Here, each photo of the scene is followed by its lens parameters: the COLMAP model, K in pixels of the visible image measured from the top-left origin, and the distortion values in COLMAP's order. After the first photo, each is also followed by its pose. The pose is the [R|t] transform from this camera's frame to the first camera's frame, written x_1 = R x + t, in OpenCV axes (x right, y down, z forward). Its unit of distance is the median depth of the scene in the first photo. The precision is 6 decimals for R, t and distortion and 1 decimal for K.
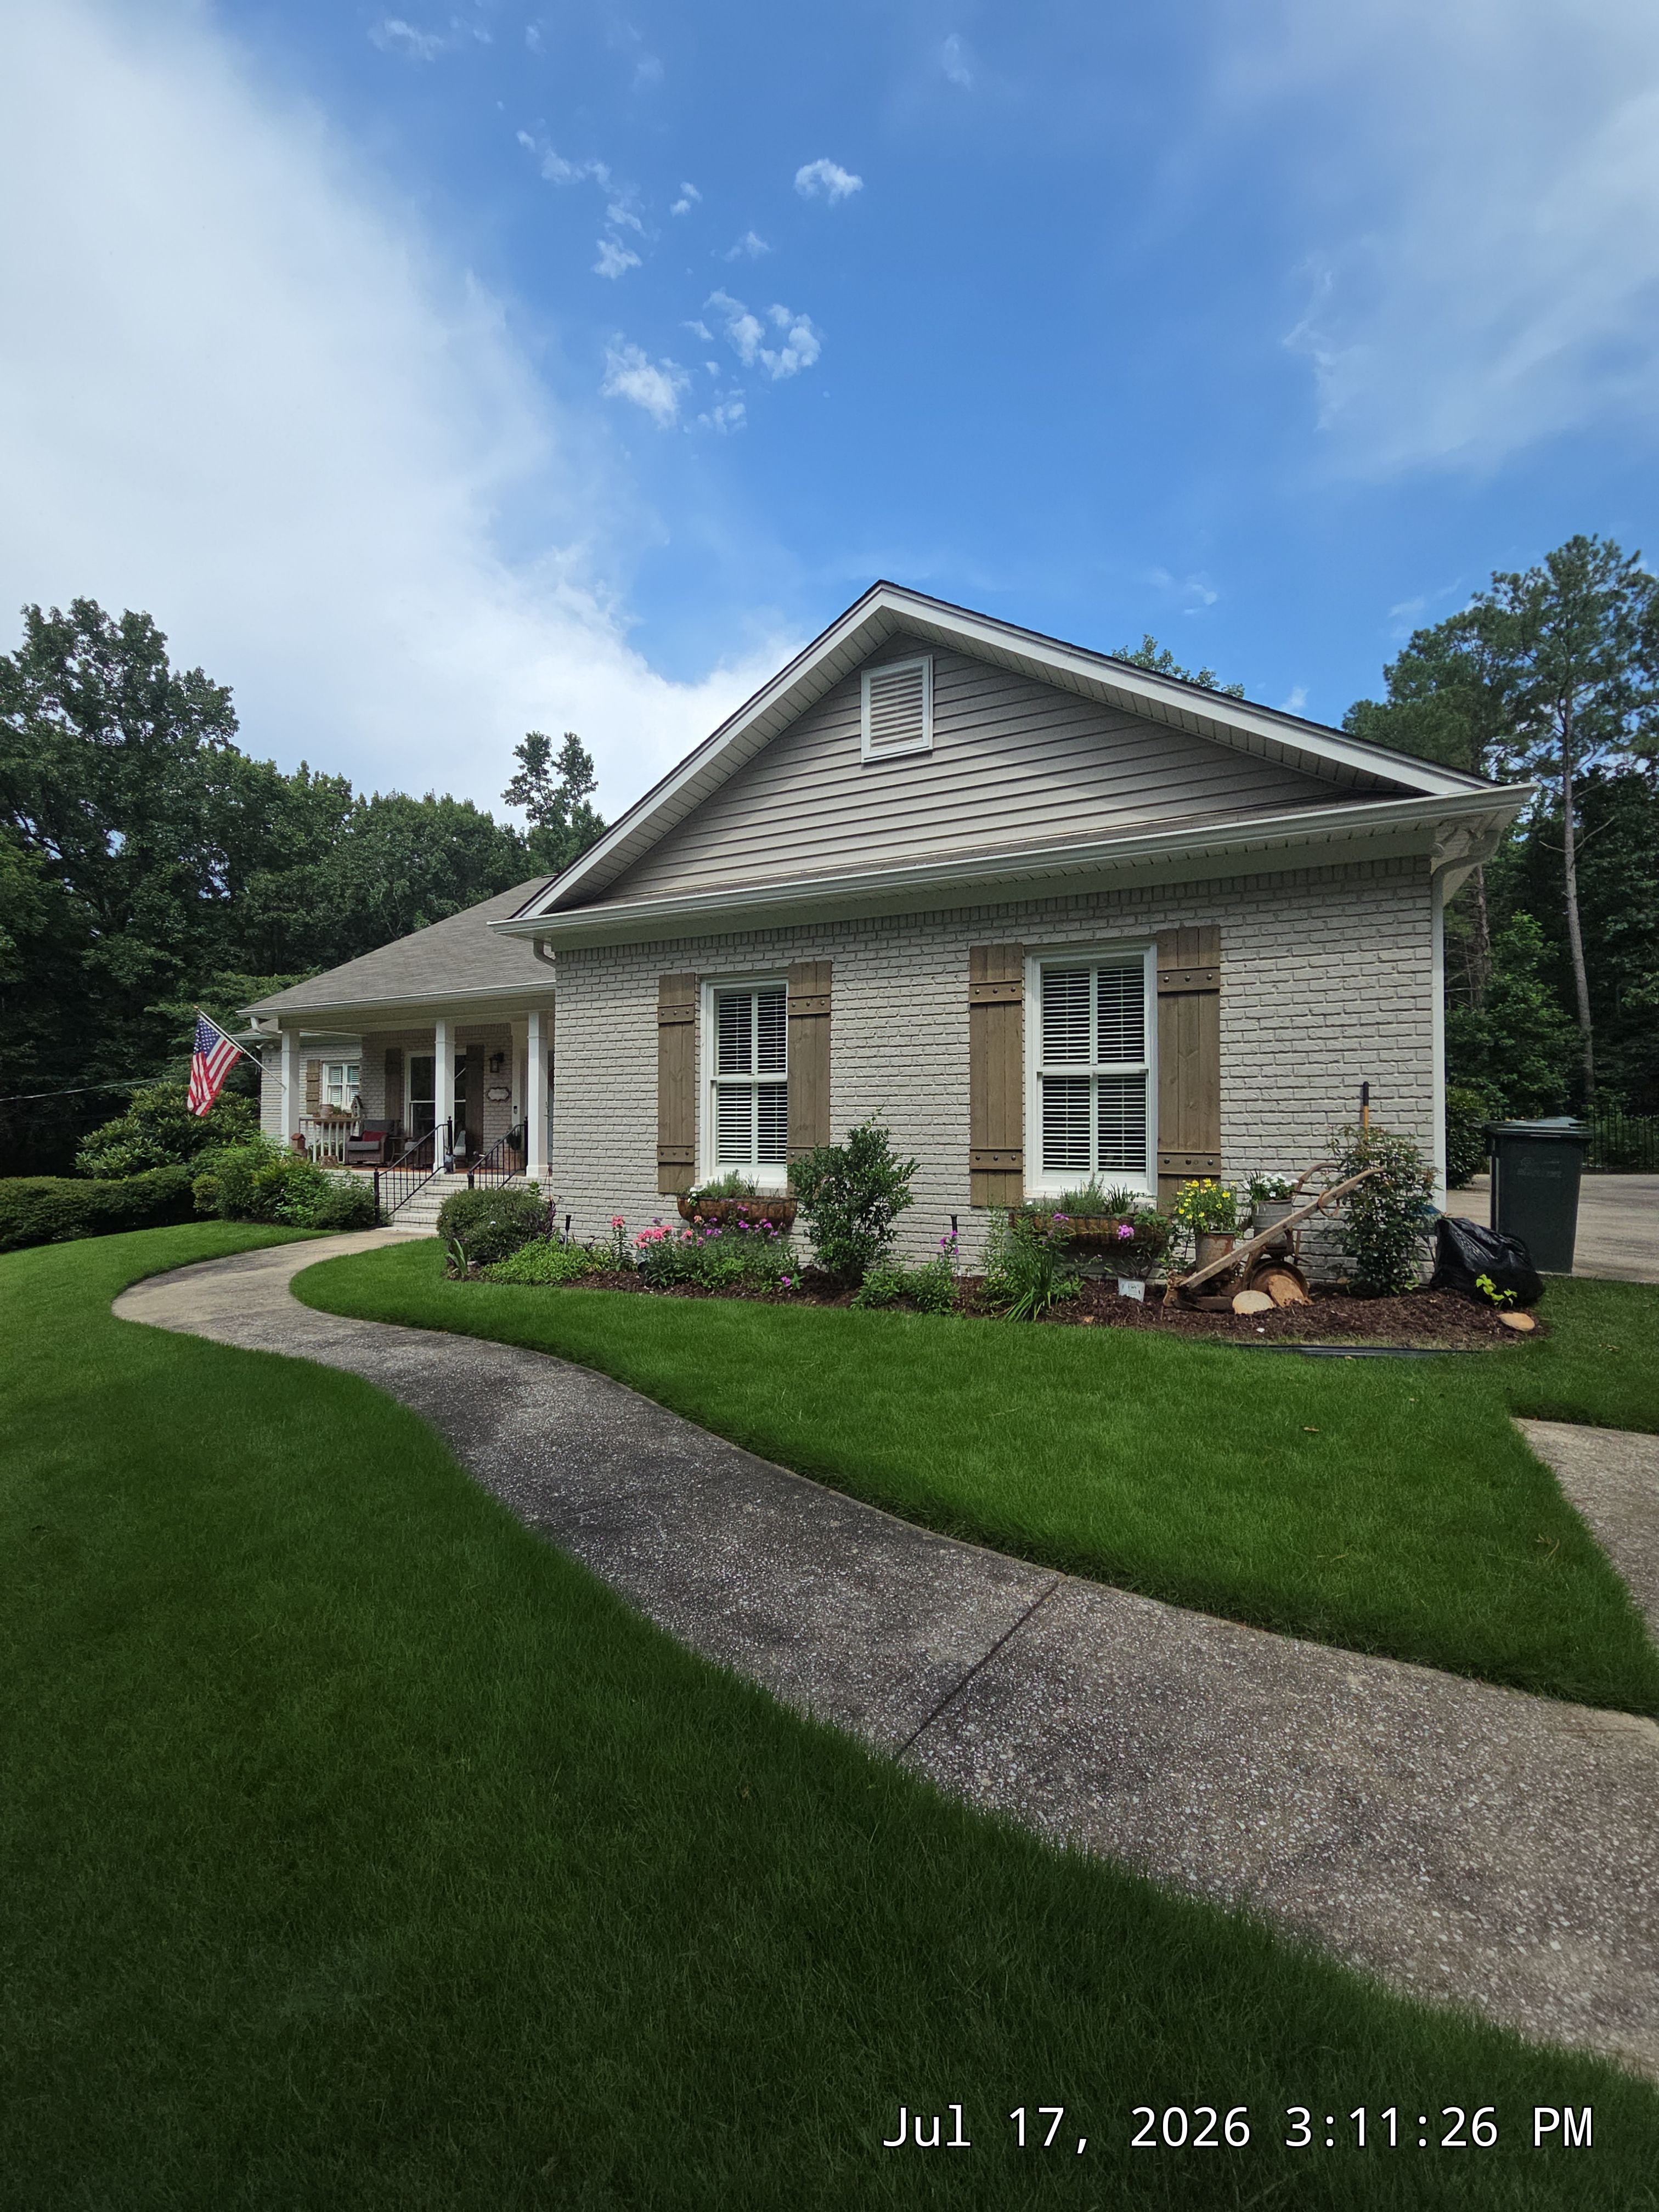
lens RADIAL K [[913.1, 0, 834.2], [0, 913.1, 1096.6], [0, 0, 1]] dist [0.011055, -0.001450]
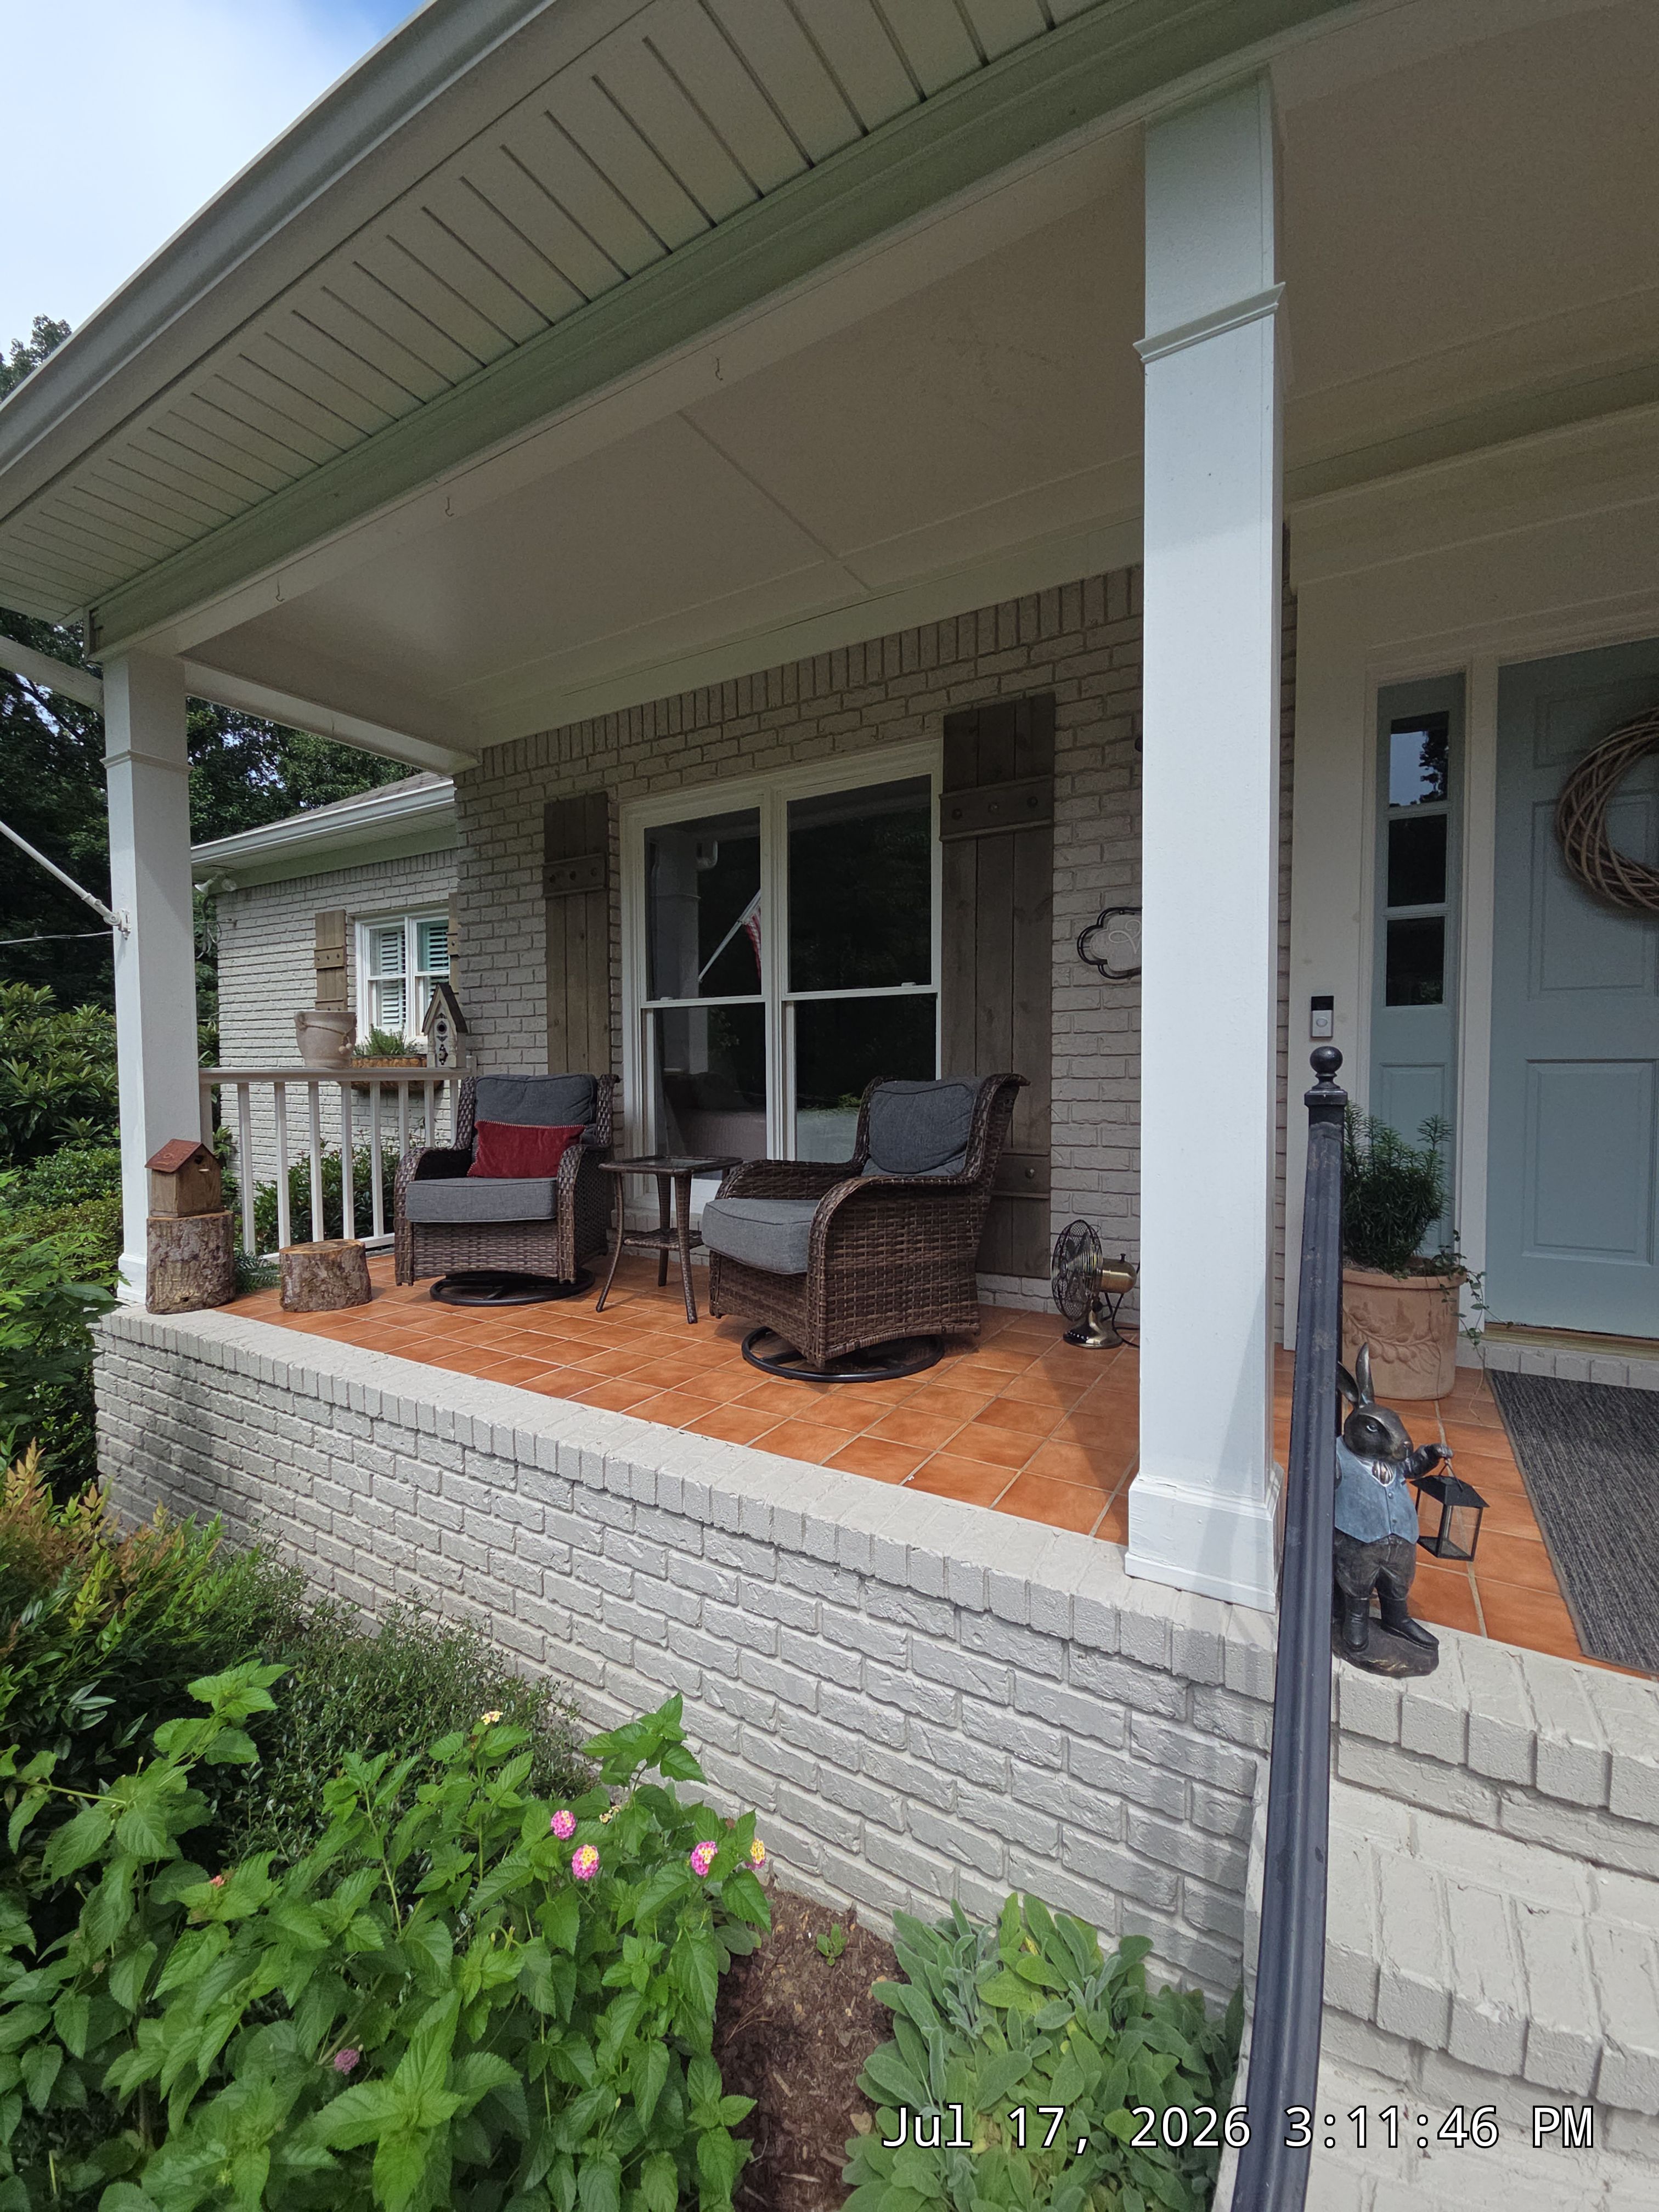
lens RADIAL K [[913.1, 0, 822.1], [0, 913.1, 1105.5], [0, 0, 1]] dist [0.011055, -0.001450]
pose [[0.995903, 0.003525, -0.090357, -0.133693], [0.002114, 0.998060, 0.062227, 0.006148], [0.090401, -0.062163, 0.993963, 0.256501]]
